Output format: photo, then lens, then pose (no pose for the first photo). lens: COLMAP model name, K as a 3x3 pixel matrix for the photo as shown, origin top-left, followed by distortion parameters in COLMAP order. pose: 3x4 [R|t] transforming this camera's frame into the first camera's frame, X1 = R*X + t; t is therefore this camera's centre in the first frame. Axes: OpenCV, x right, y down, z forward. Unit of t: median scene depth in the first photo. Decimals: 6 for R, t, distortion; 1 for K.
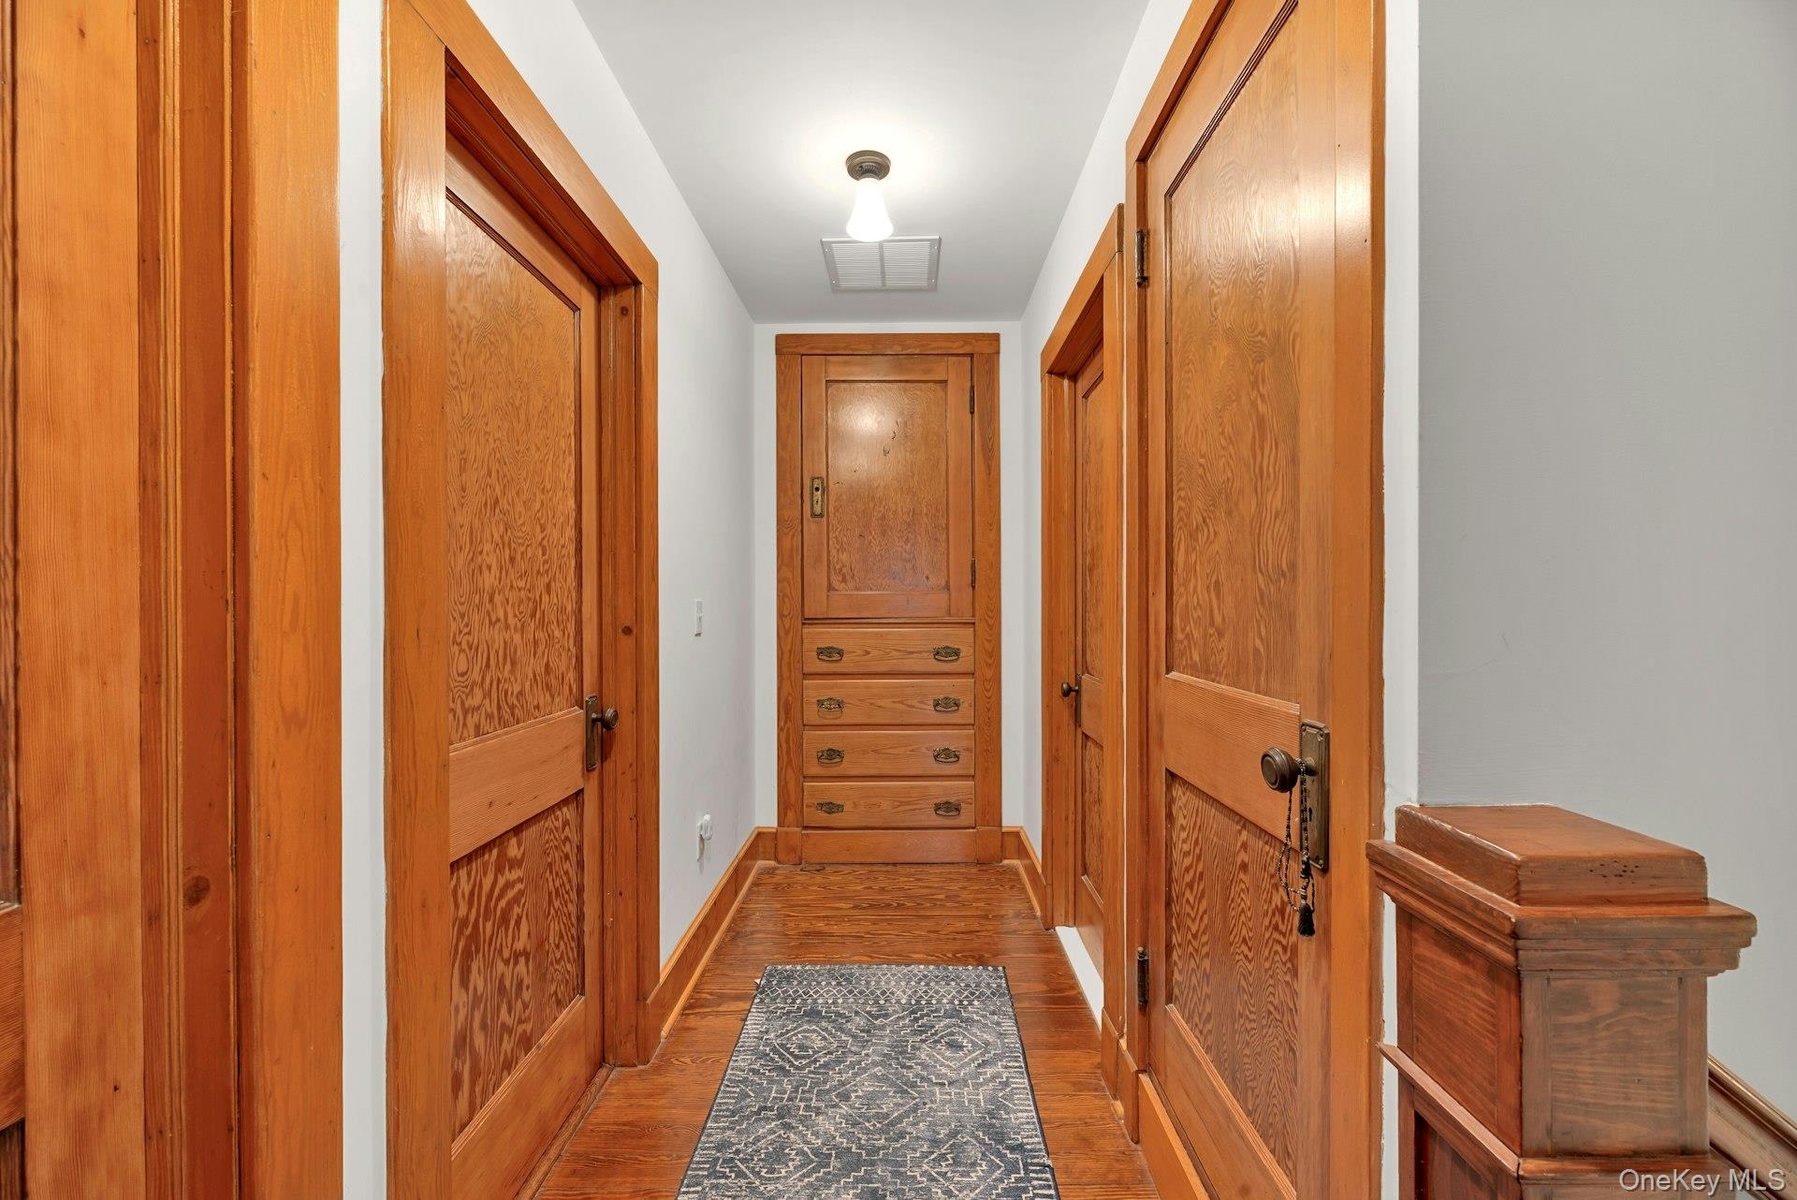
lens RADIAL K [[731.4, 0, 904.8], [0, 731.4, 599.4], [0, 0, 1]] dist [-0.000679, -0.000351]
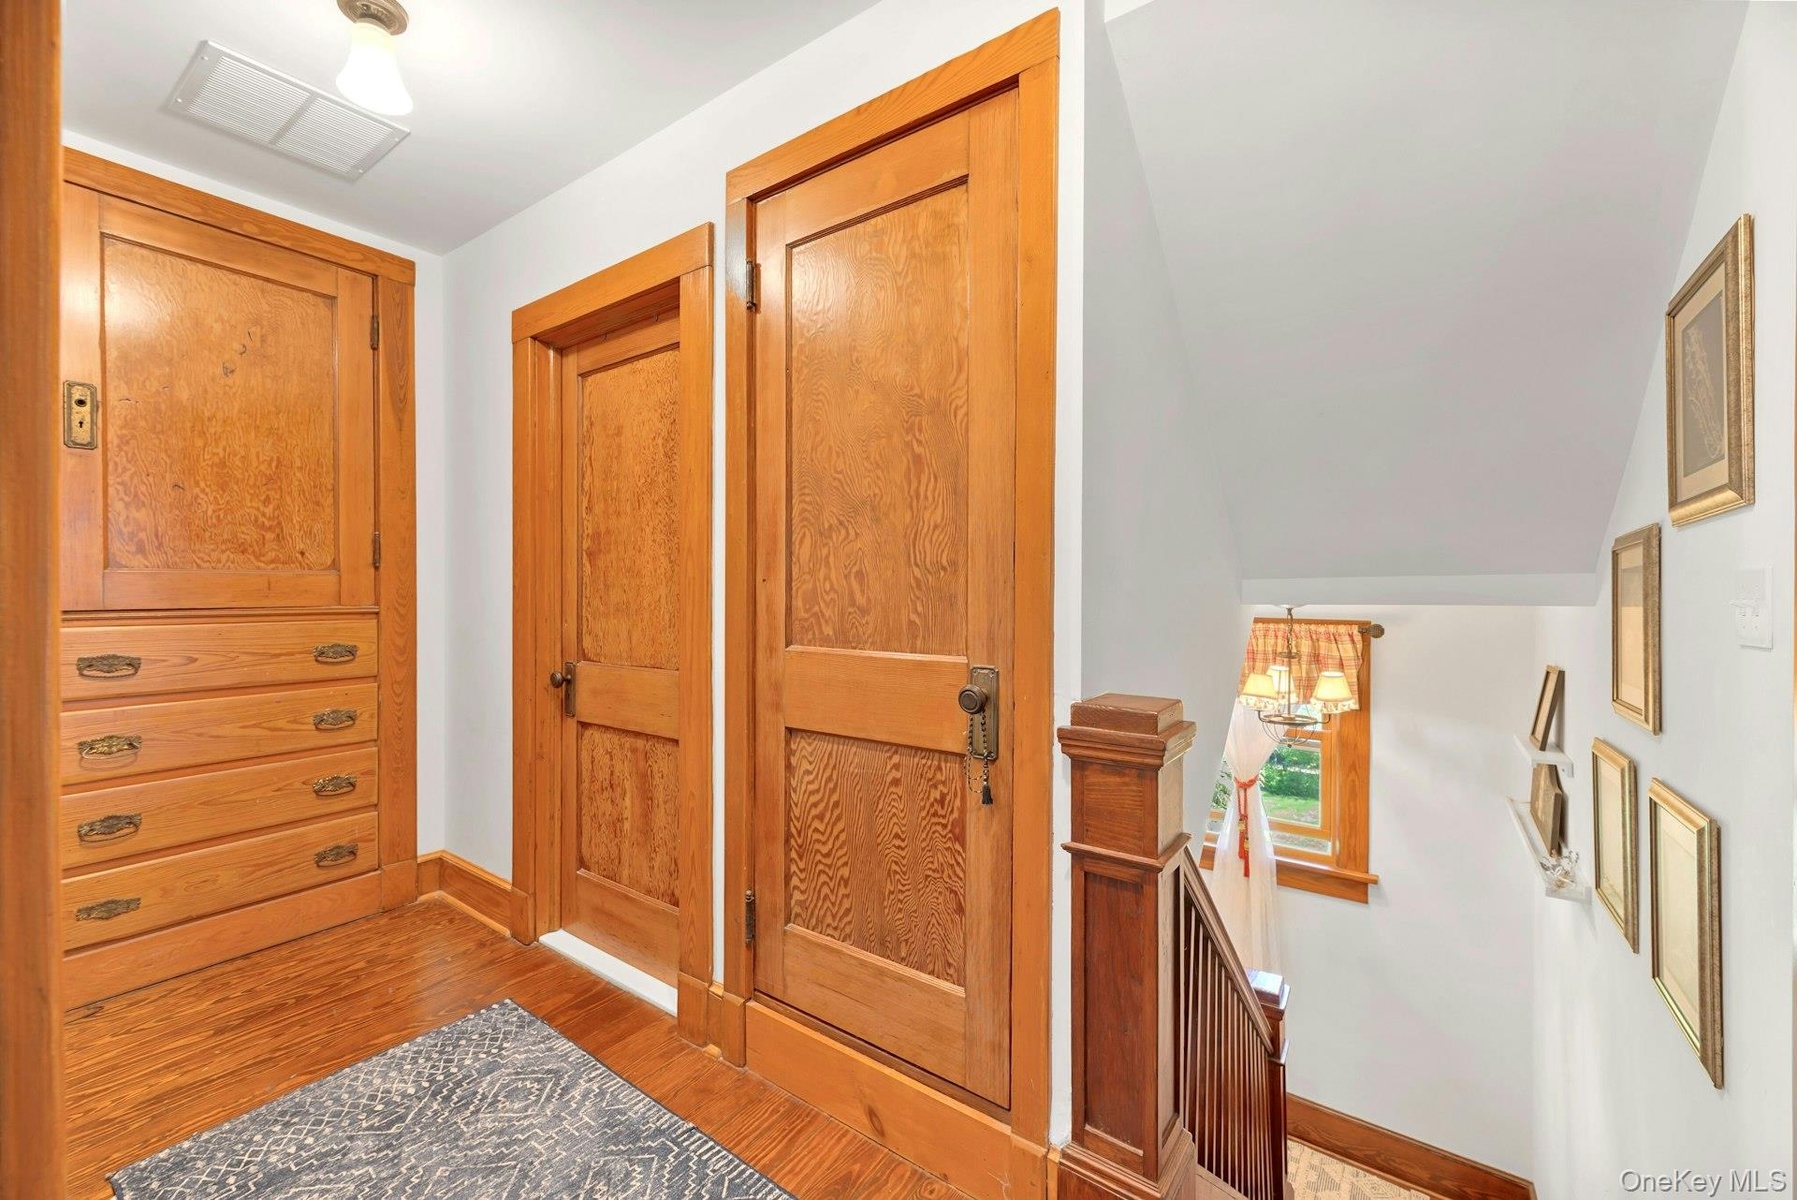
lens RADIAL K [[723.4, 0, 902.9], [0, 723.4, 587.1], [0, 0, 1]] dist [0.002598, 0.000300]
pose [[0.574914, 0.007127, 0.818183, -0.323280], [-0.007298, 0.999967, -0.003583, 0.004024], [-0.818181, -0.003911, 0.574947, 0.110290]]
